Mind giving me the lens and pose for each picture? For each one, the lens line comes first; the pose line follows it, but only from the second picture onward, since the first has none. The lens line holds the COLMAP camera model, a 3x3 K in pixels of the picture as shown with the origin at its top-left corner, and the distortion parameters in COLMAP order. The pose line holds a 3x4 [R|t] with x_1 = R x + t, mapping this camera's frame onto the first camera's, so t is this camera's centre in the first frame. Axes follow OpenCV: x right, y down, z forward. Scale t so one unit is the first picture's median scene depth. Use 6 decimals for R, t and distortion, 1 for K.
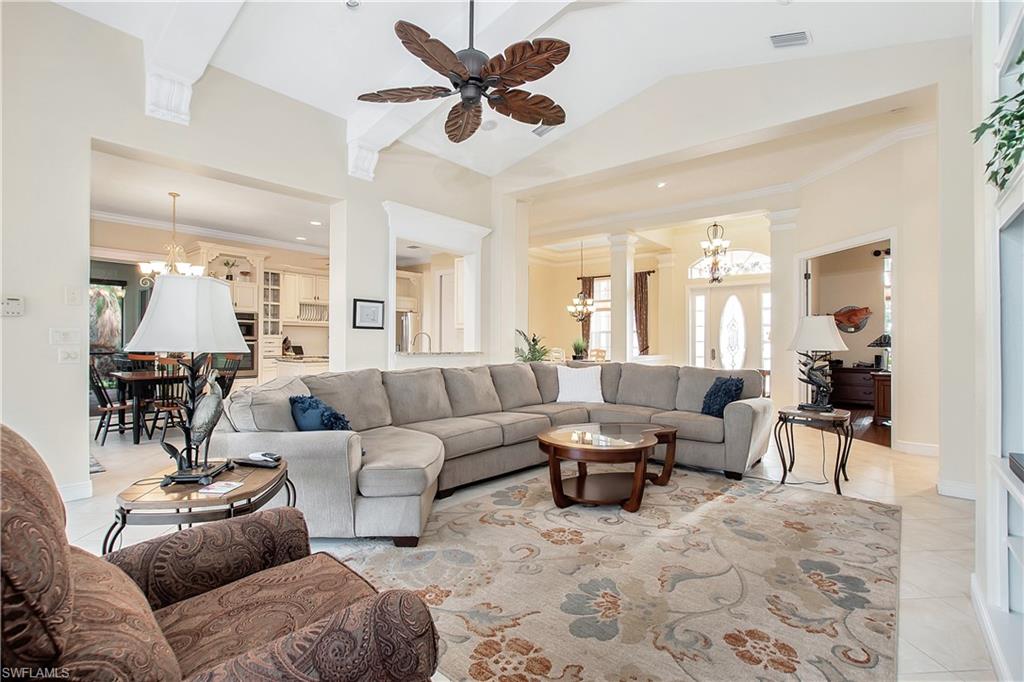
lens RADIAL K [[461.6, 0, 514.6], [0, 461.6, 349.4], [0, 0, 1]] dist [-0.018293, 0.002111]
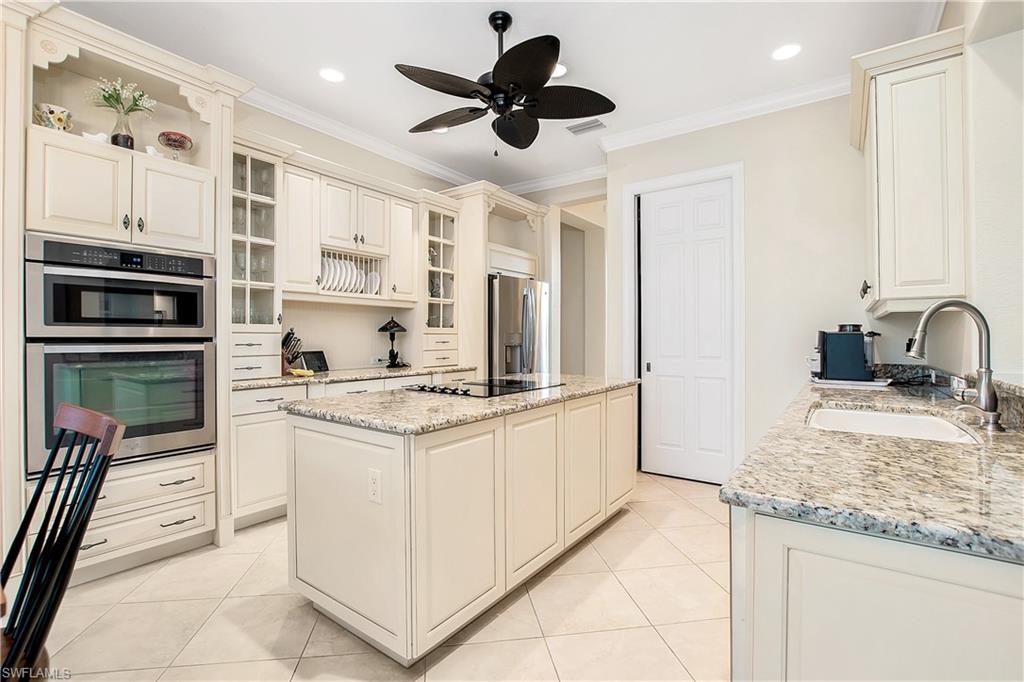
lens RADIAL K [[461.6, 0, 516.7], [0, 461.6, 342.7], [0, 0, 1]] dist [-0.018293, 0.002111]
pose [[0.998318, -0.006150, 0.057644, -0.332254], [0.006462, 0.999966, -0.005218, -0.012786], [-0.057610, 0.005582, 0.998324, 0.606682]]
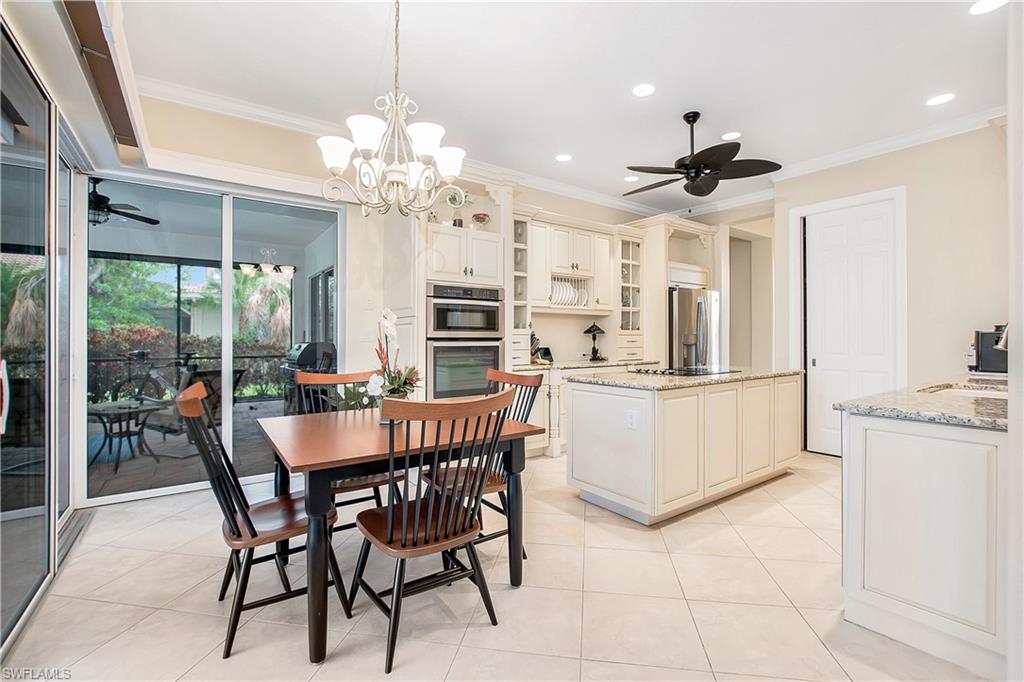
lens RADIAL K [[461.6, 0, 520.0], [0, 461.6, 341.8], [0, 0, 1]] dist [-0.018293, 0.002111]
pose [[0.967884, -0.005863, -0.251331, -0.374911], [0.003176, 0.999933, -0.011097, -0.009207], [0.251379, 0.009943, 0.967838, 0.443986]]
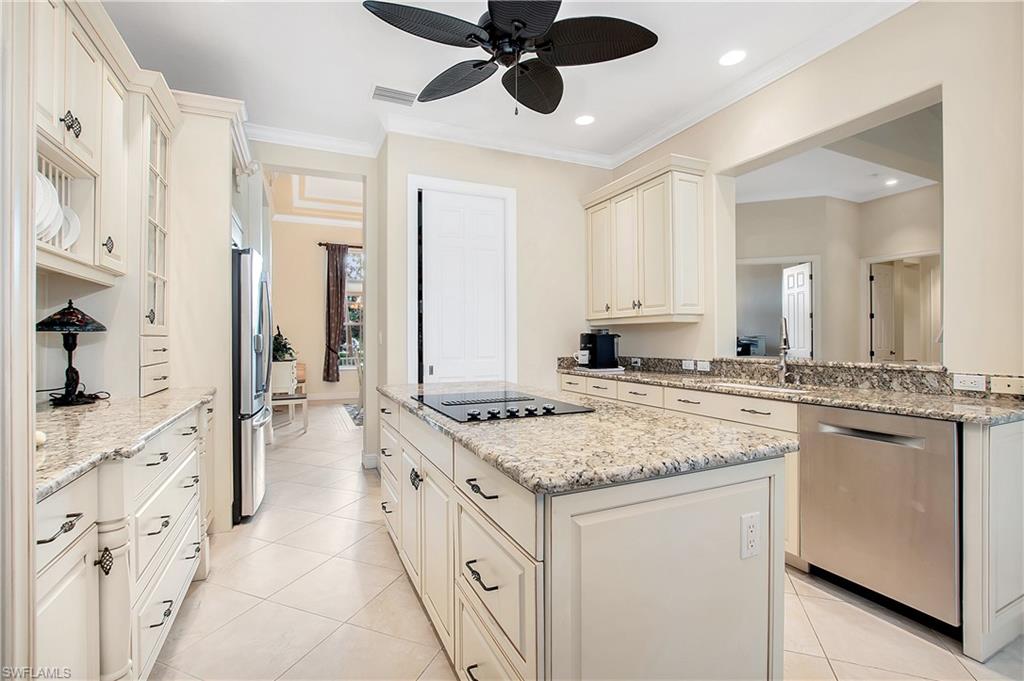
lens RADIAL K [[461.6, 0, 503.6], [0, 461.6, 339.5], [0, 0, 1]] dist [-0.018293, 0.002111]
pose [[0.439447, -0.012870, 0.898176, -0.553131], [0.020020, 0.999789, 0.004530, -0.020447], [-0.898045, 0.015991, 0.439612, 0.808929]]
